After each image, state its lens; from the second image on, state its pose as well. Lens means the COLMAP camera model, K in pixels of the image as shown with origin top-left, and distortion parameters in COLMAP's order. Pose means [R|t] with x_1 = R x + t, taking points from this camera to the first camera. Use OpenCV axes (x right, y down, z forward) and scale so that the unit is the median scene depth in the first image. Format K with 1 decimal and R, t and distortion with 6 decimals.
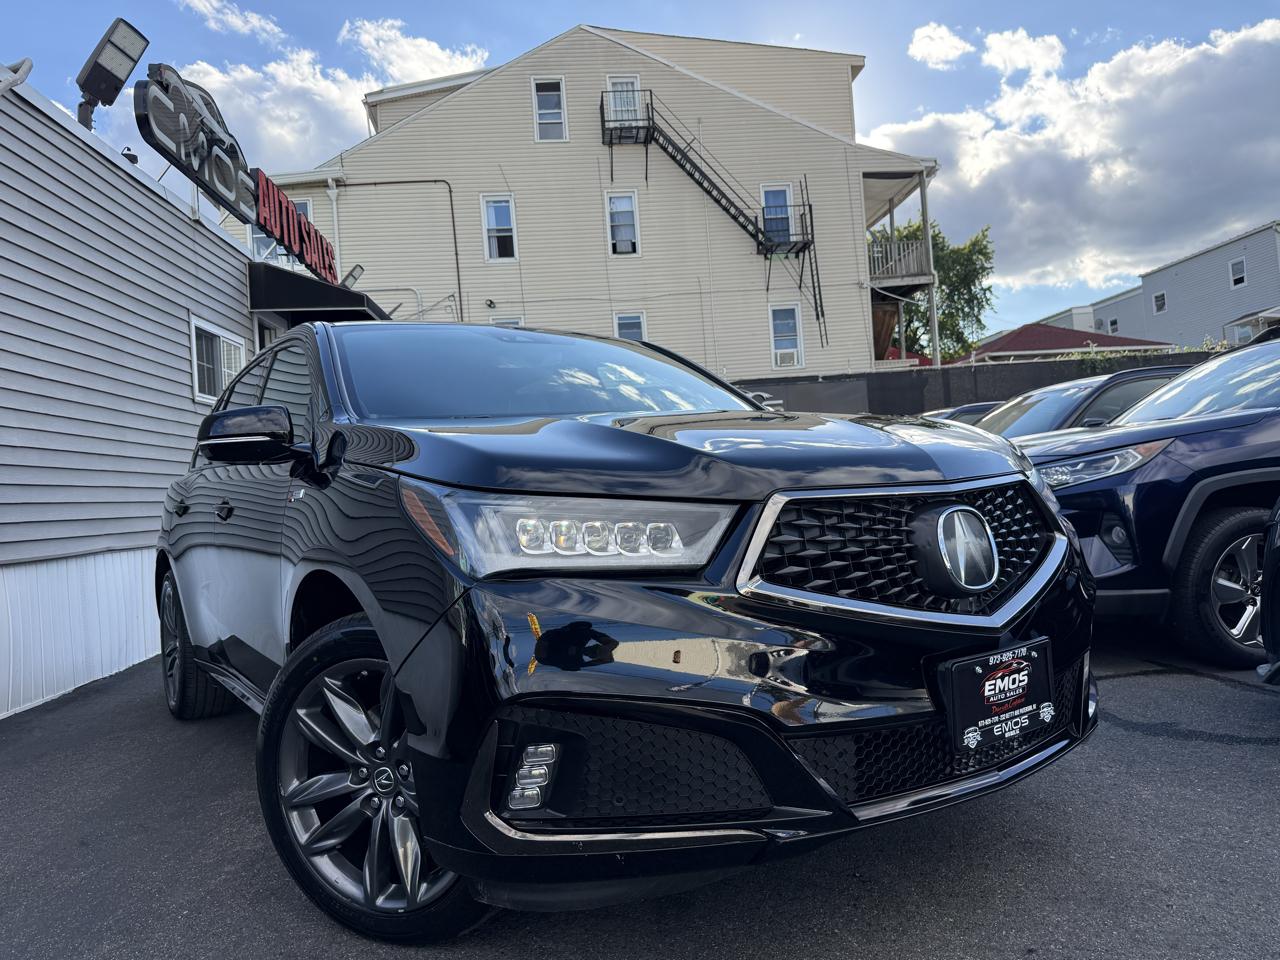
lens RADIAL K [[888.2, 0, 638.6], [0, 888.2, 476.9], [0, 0, 1]] dist [0.072913, -0.085541]
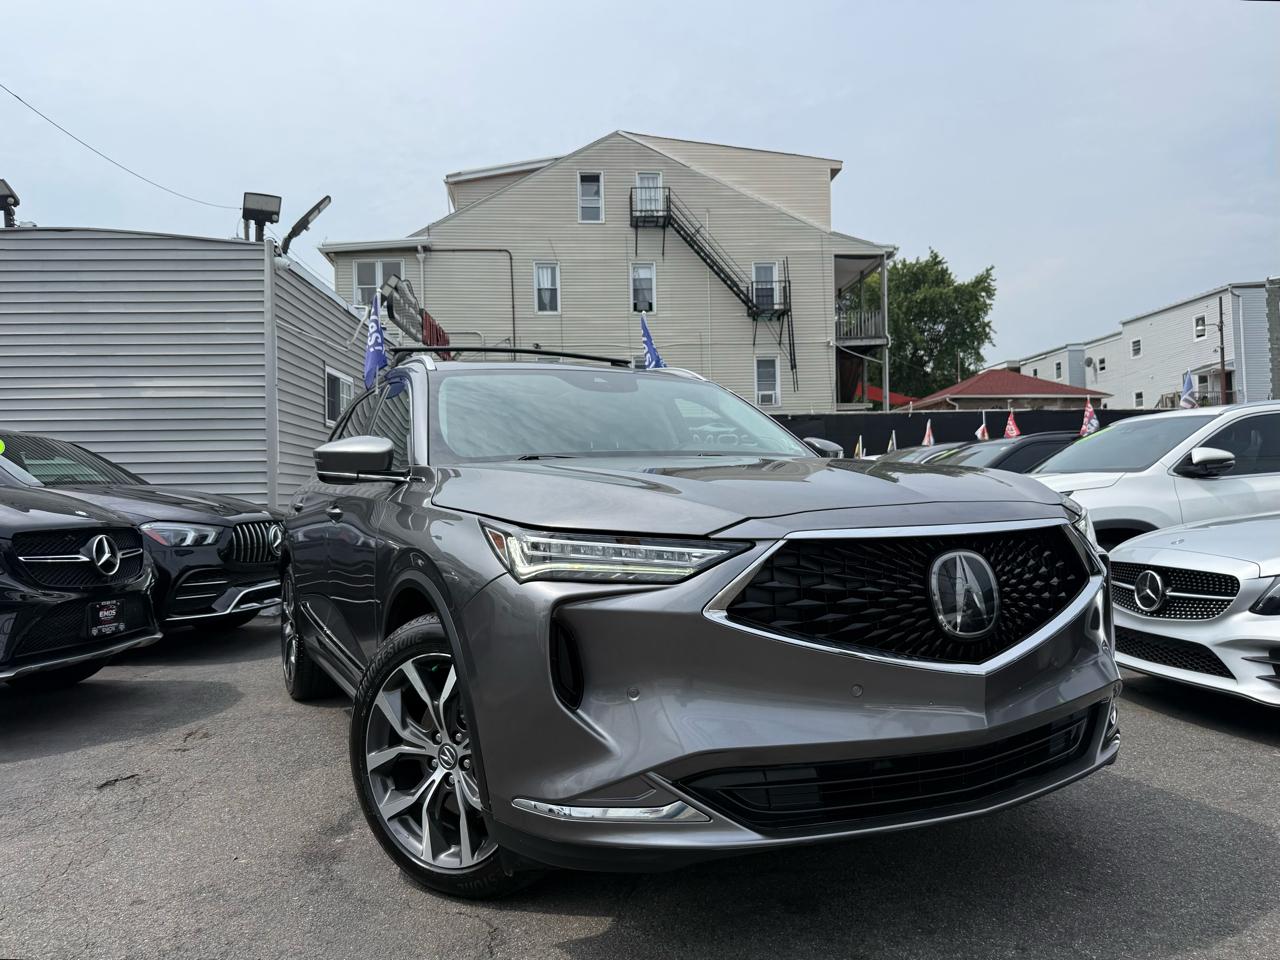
lens RADIAL K [[908.8, 0, 637.9], [0, 908.8, 485.8], [0, 0, 1]] dist [0.067690, -0.118836]
pose [[0.998331, 0.049923, -0.029017, 0.027515], [-0.049669, 0.998721, 0.009403, -0.012618], [0.029449, -0.007946, 0.999535, -0.310673]]
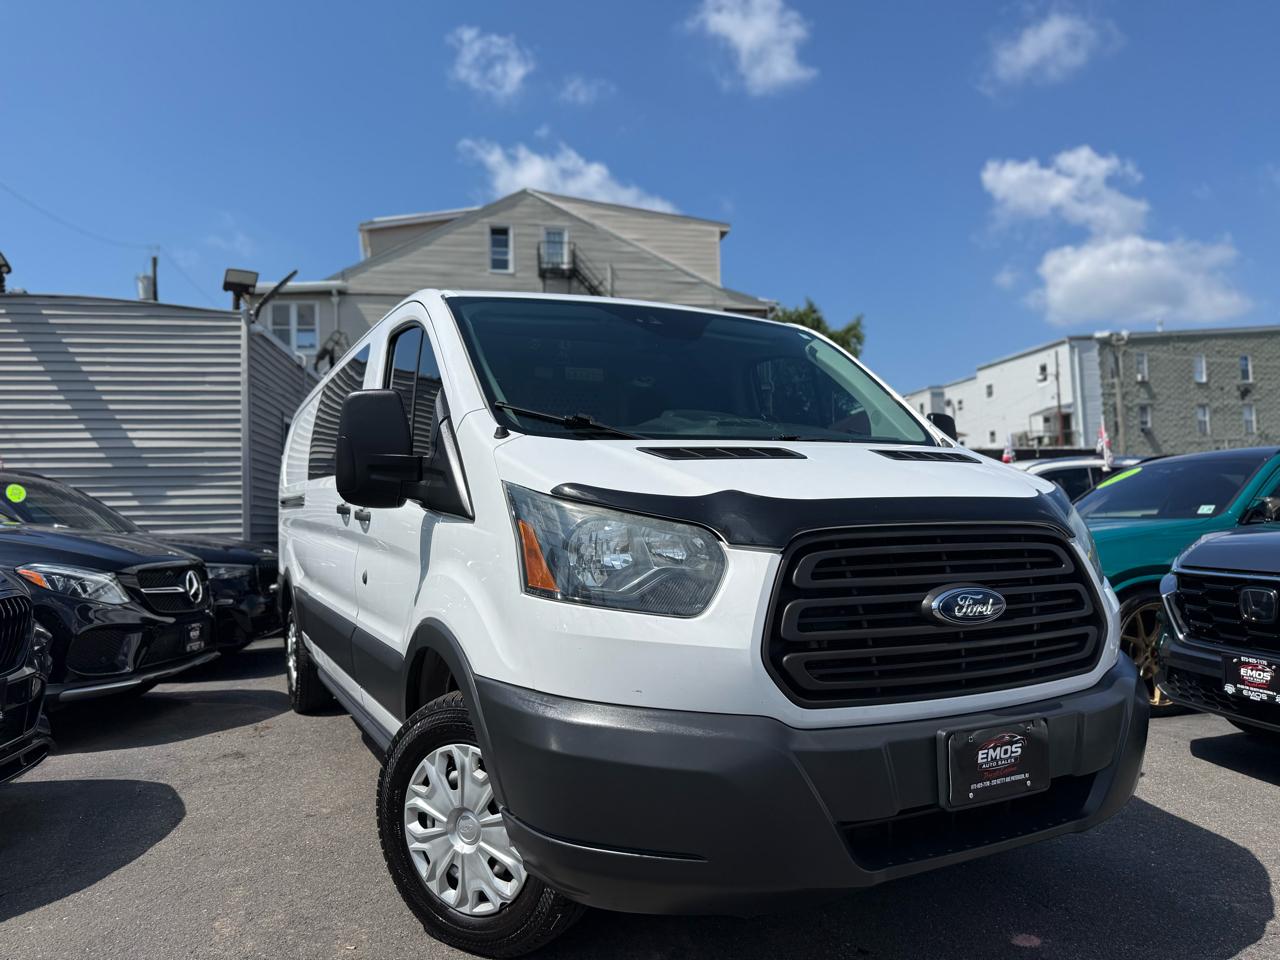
lens RADIAL K [[888.2, 0, 638.6], [0, 888.2, 476.9], [0, 0, 1]] dist [0.072913, -0.085541]
pose [[0.994990, 0.047999, 0.087693, 0.008429], [-0.044655, 0.998213, -0.039705, -0.016145], [-0.089442, 0.035590, 0.995356, -0.371939]]
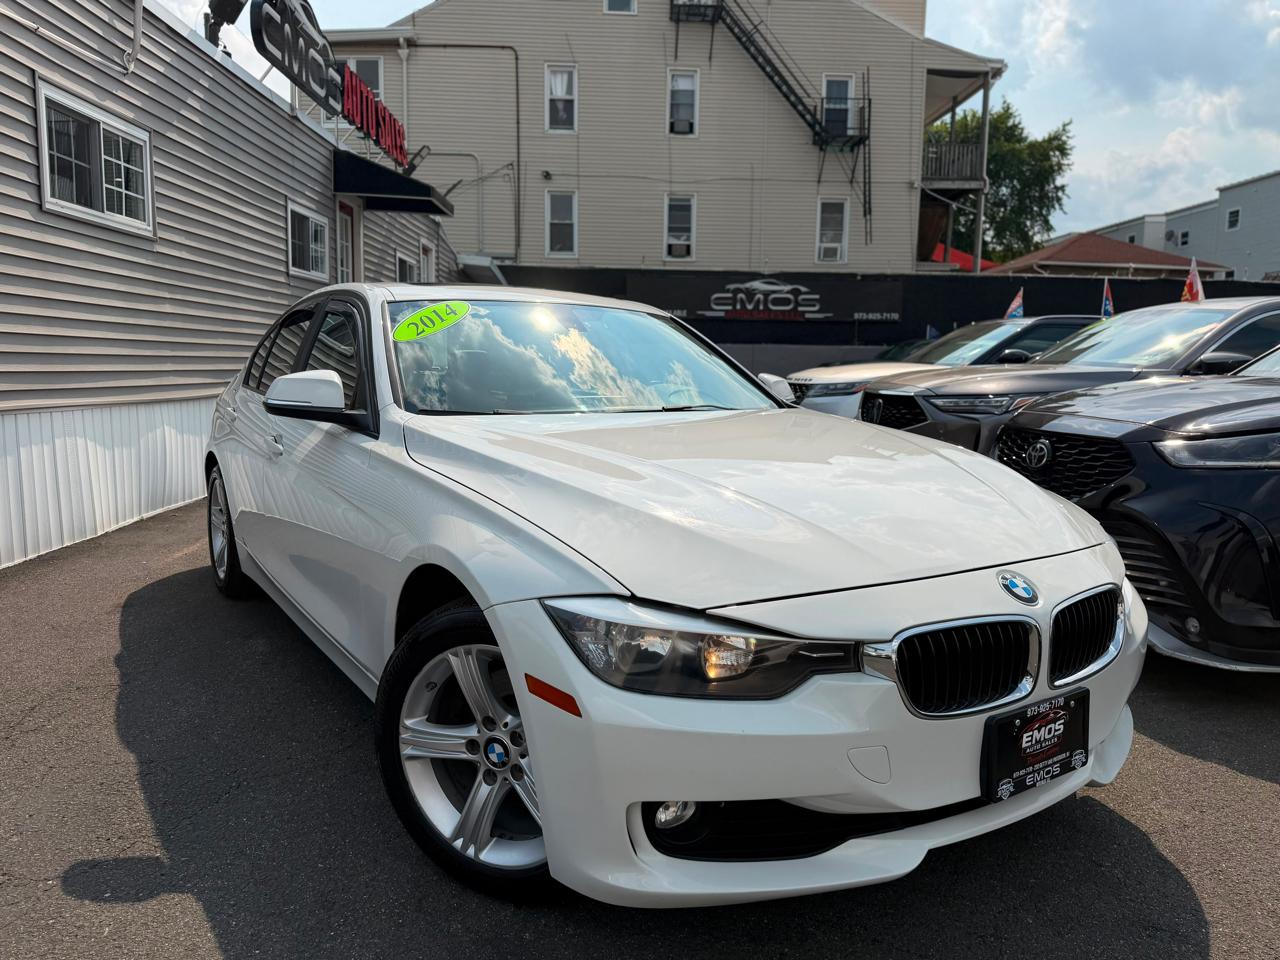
lens RADIAL K [[895.2, 0, 640.0], [0, 895.2, 480.0], [0, 0, 1]] dist [-0.005707, 0.002651]
pose [[0.994743, 0.093535, -0.041676, 0.016725], [-0.086345, 0.984962, 0.149650, -0.010775], [0.055047, -0.145265, 0.987860, -0.065450]]
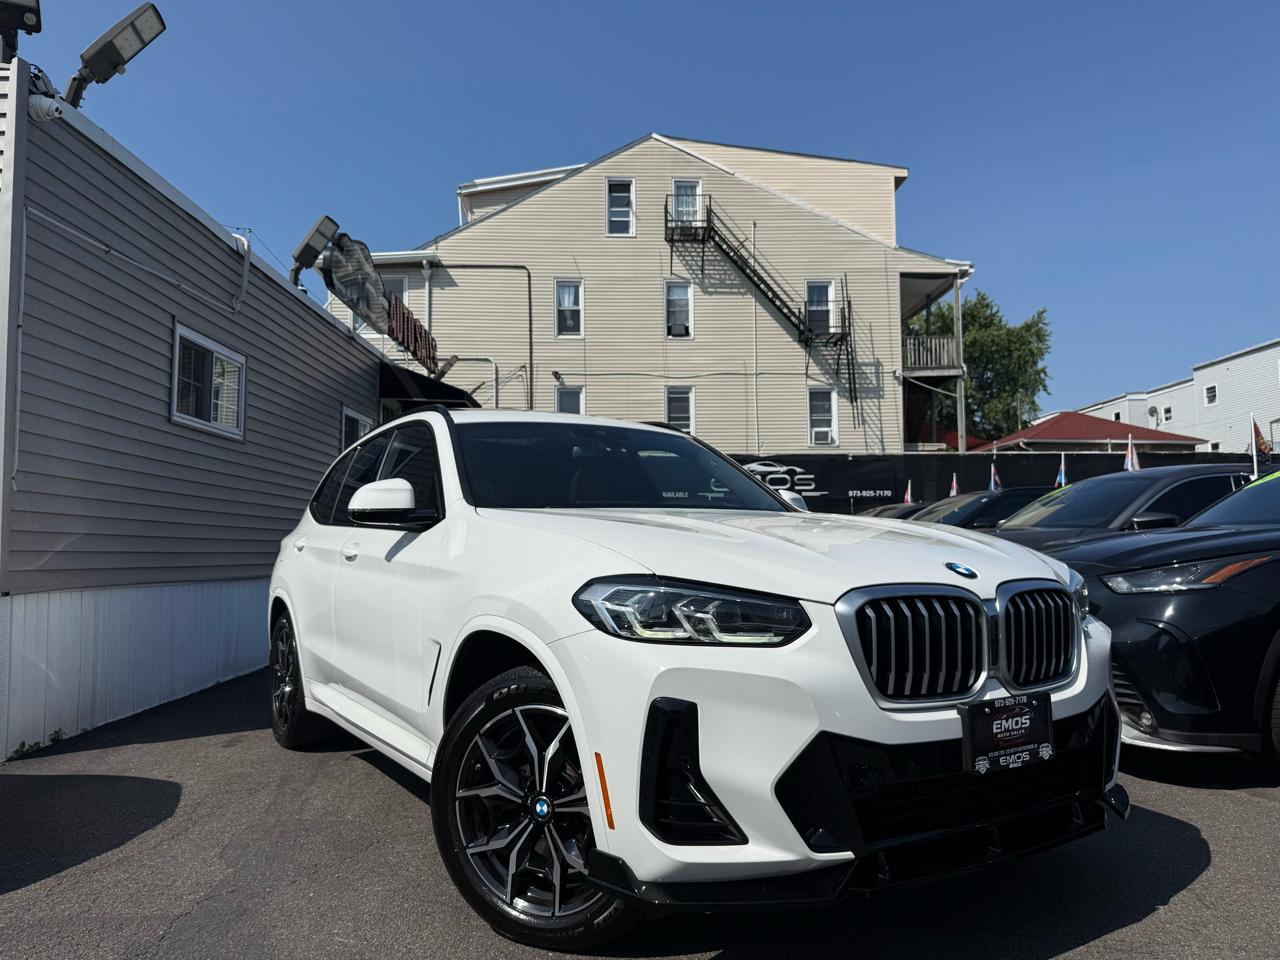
lens RADIAL K [[894.8, 0, 632.0], [0, 894.8, 482.0], [0, 0, 1]] dist [0.082805, -0.132321]
pose [[0.995930, 0.057742, -0.069202, 0.014764], [-0.061401, 0.996759, -0.051976, -0.006581], [0.065976, 0.056013, 0.996248, -0.112193]]
